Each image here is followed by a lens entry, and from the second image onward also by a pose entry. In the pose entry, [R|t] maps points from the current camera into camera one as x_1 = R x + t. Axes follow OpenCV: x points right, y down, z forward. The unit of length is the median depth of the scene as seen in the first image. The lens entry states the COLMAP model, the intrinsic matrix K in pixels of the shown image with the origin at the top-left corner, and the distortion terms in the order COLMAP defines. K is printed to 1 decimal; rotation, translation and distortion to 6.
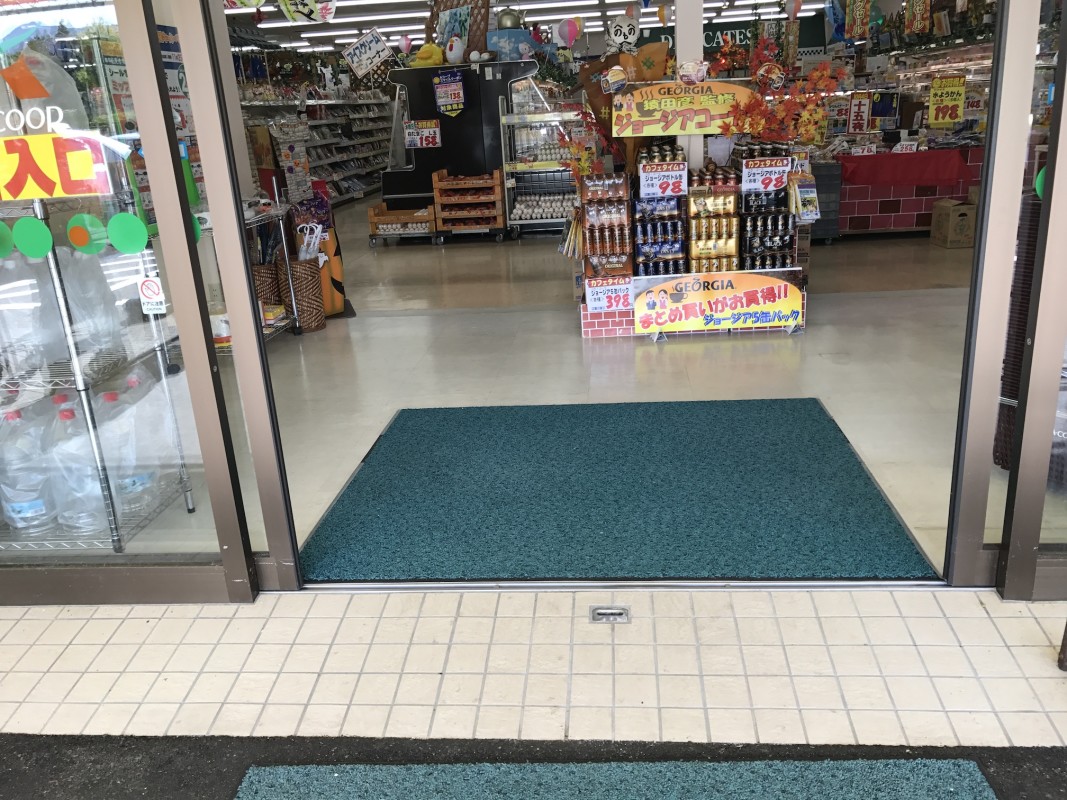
lens RADIAL K [[881.9, 0, 533.5], [0, 881.9, 400.0], [0, 0, 1]] dist [0.080498, -0.148809]
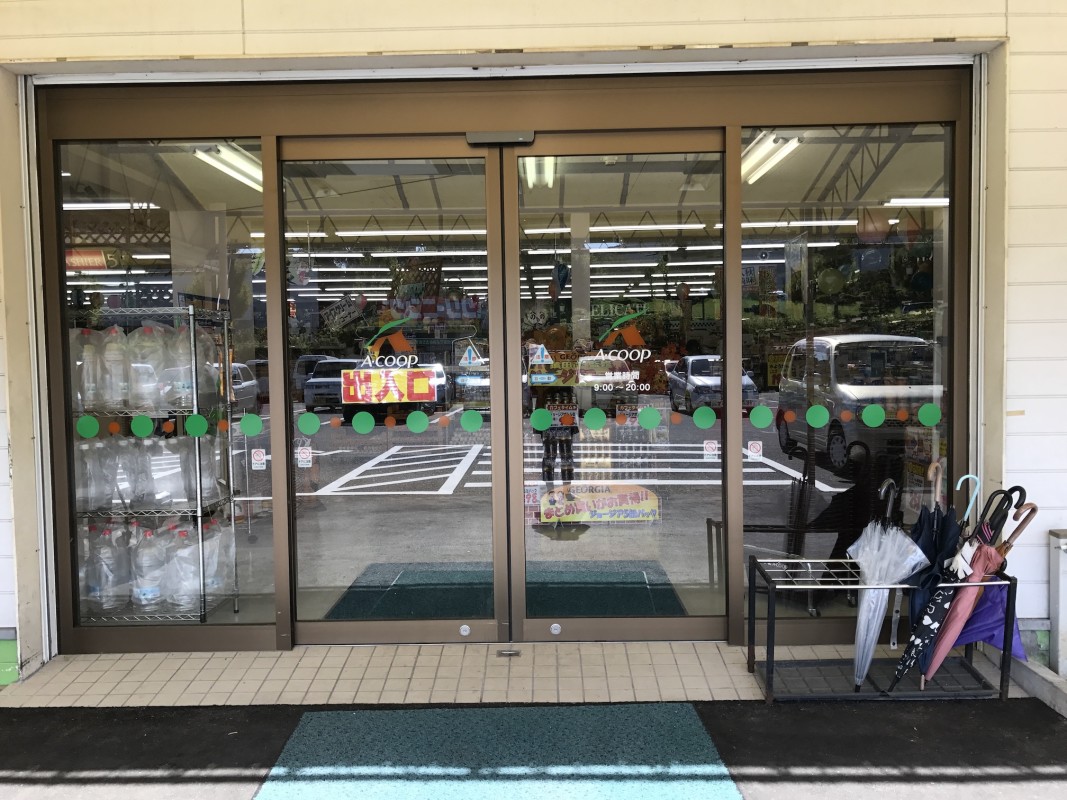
lens RADIAL K [[881.9, 0, 533.5], [0, 881.9, 400.0], [0, 0, 1]] dist [0.080498, -0.148809]
pose [[0.996291, 0.041513, 0.075368, -0.013014], [-0.020000, 0.963652, -0.266413, 0.190731], [-0.083688, 0.263917, 0.960908, -0.656387]]
